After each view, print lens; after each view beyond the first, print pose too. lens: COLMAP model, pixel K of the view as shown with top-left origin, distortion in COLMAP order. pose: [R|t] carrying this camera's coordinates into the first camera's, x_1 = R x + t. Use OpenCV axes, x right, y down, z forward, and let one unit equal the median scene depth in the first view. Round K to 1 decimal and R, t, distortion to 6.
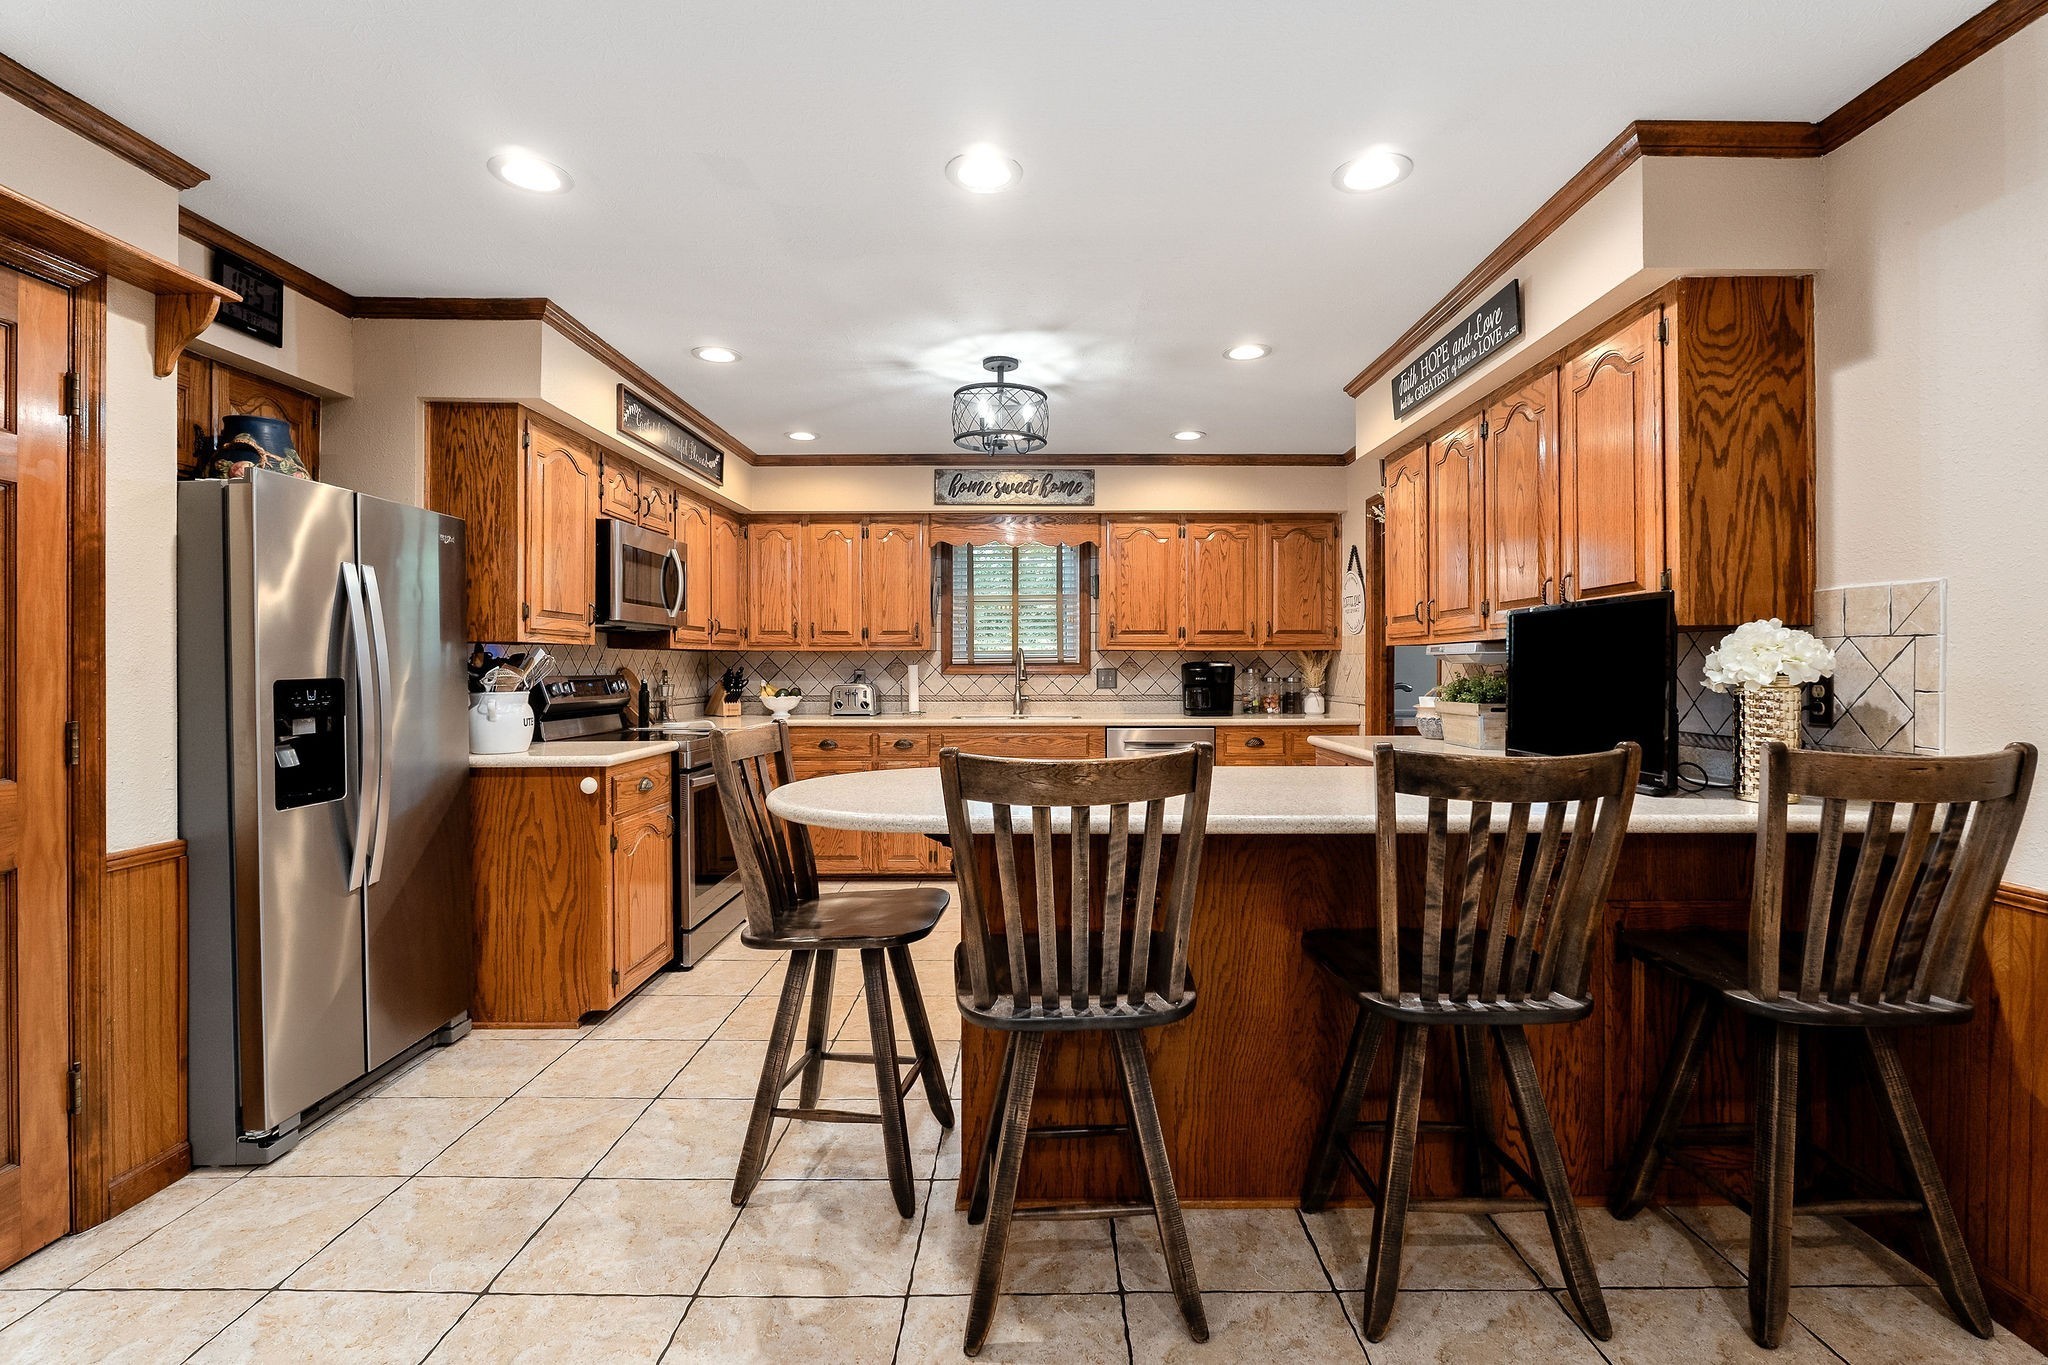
lens RADIAL K [[937.0, 0, 1026.2], [0, 937.0, 673.4], [0, 0, 1]] dist [-0.000347, -0.000072]
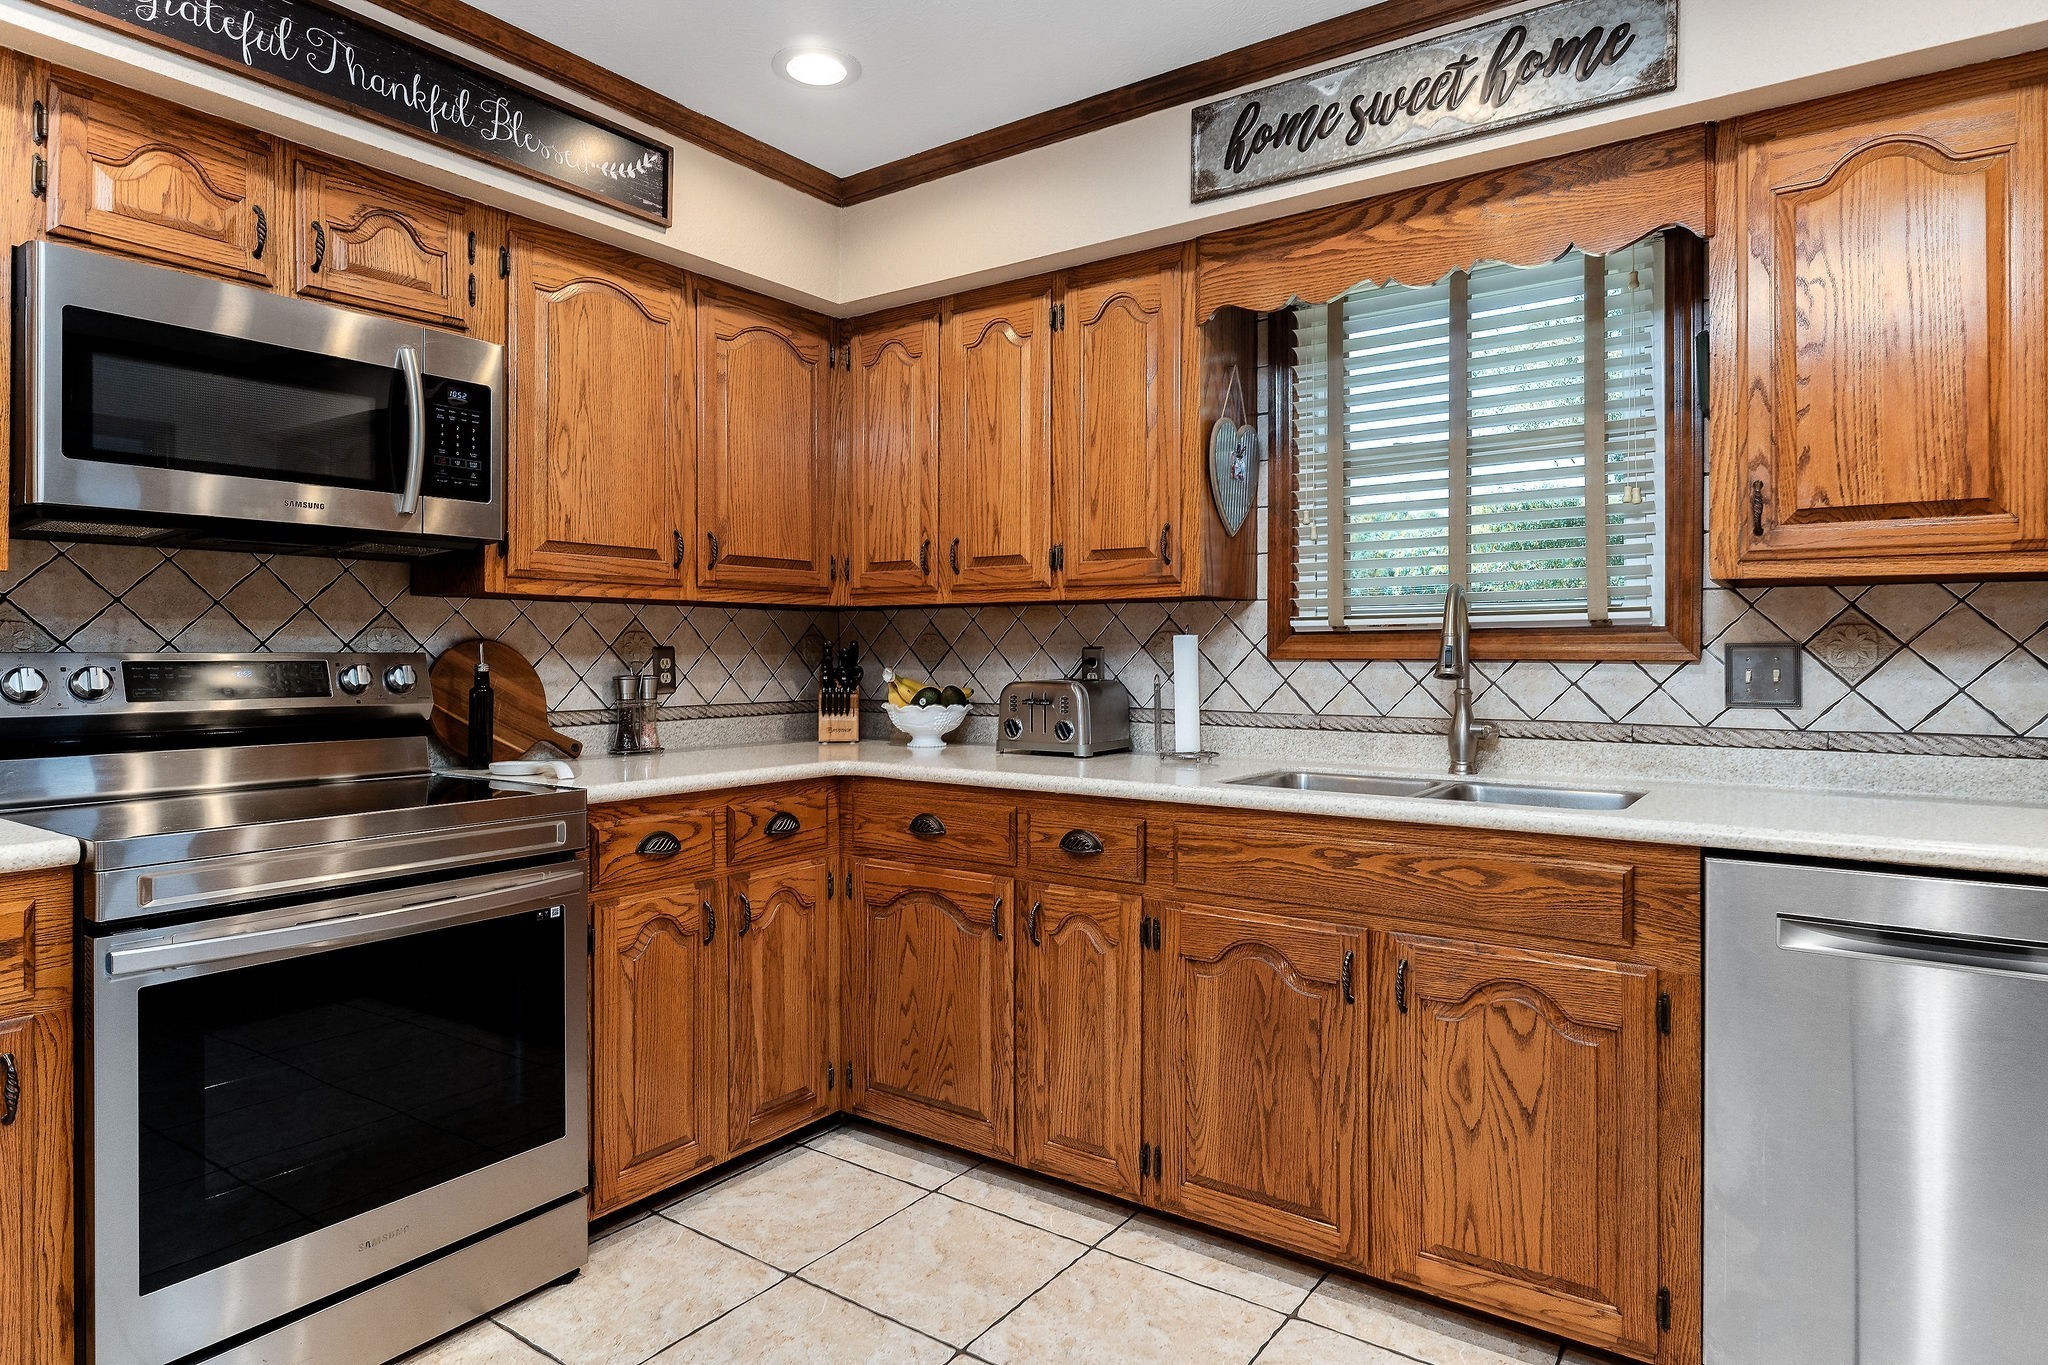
lens RADIAL K [[1154.8, 0, 1025.9], [0, 1154.8, 652.2], [0, 0, 1]] dist [-0.001496, -0.001309]
pose [[0.824029, 0.001643, -0.566545, 0.106893], [-0.006577, 0.999956, -0.006666, 0.002192], [0.566510, 0.009219, 0.824004, 0.573166]]
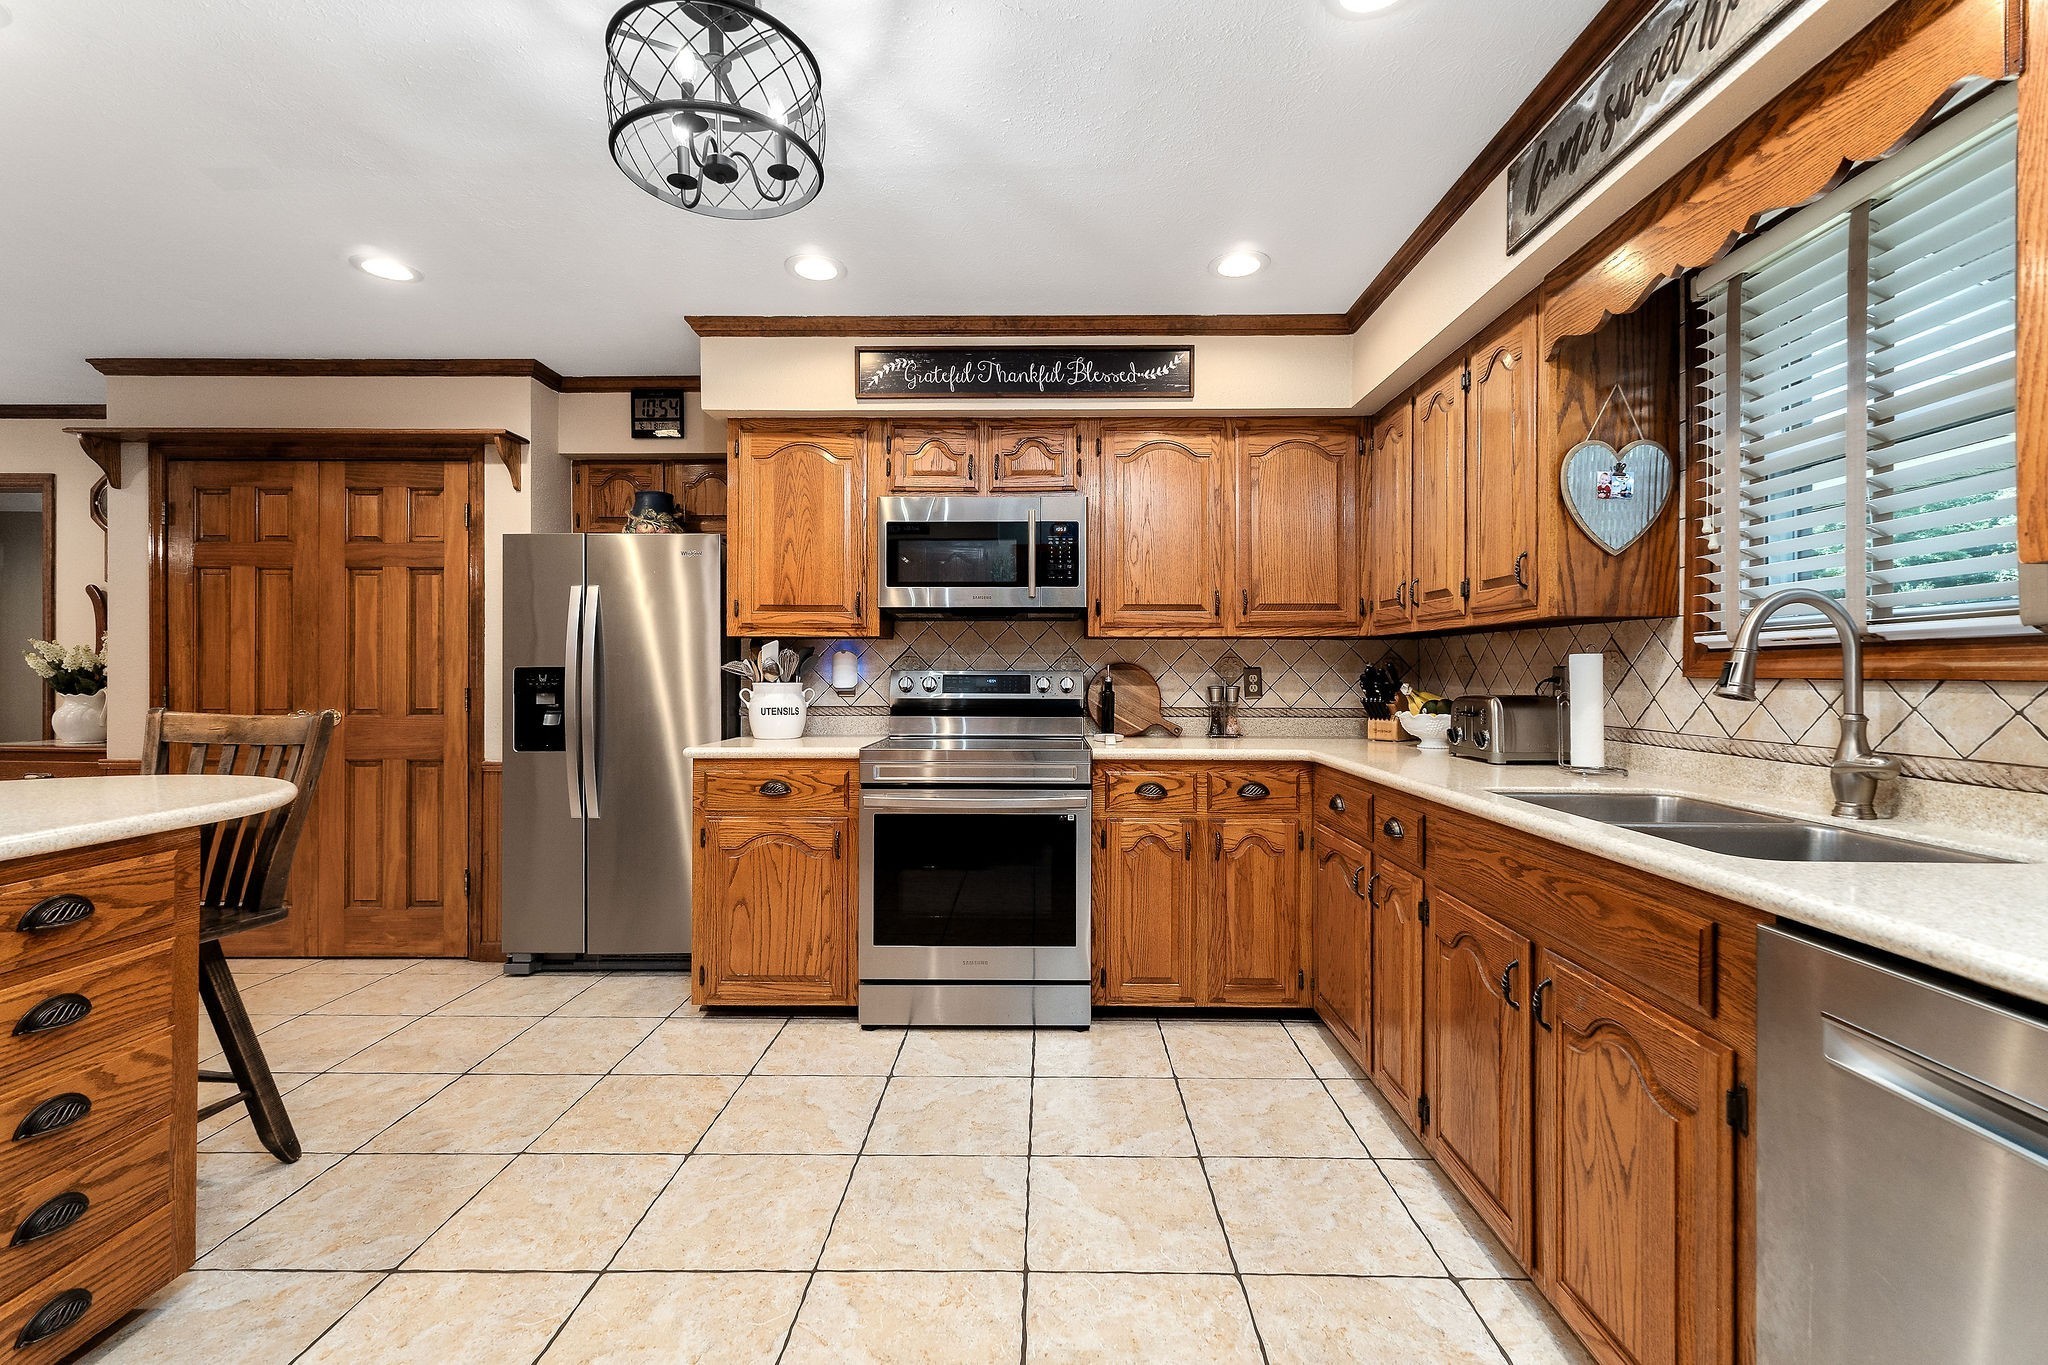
lens RADIAL K [[867.9, 0, 1037.3], [0, 867.9, 673.2], [0, 0, 1]] dist [0.002228, 0.000146]
pose [[0.005984, 0.002567, -0.999979, 0.271842], [-0.011611, 0.999929, 0.002497, 0.001449], [0.999915, 0.011596, 0.006013, 0.780589]]
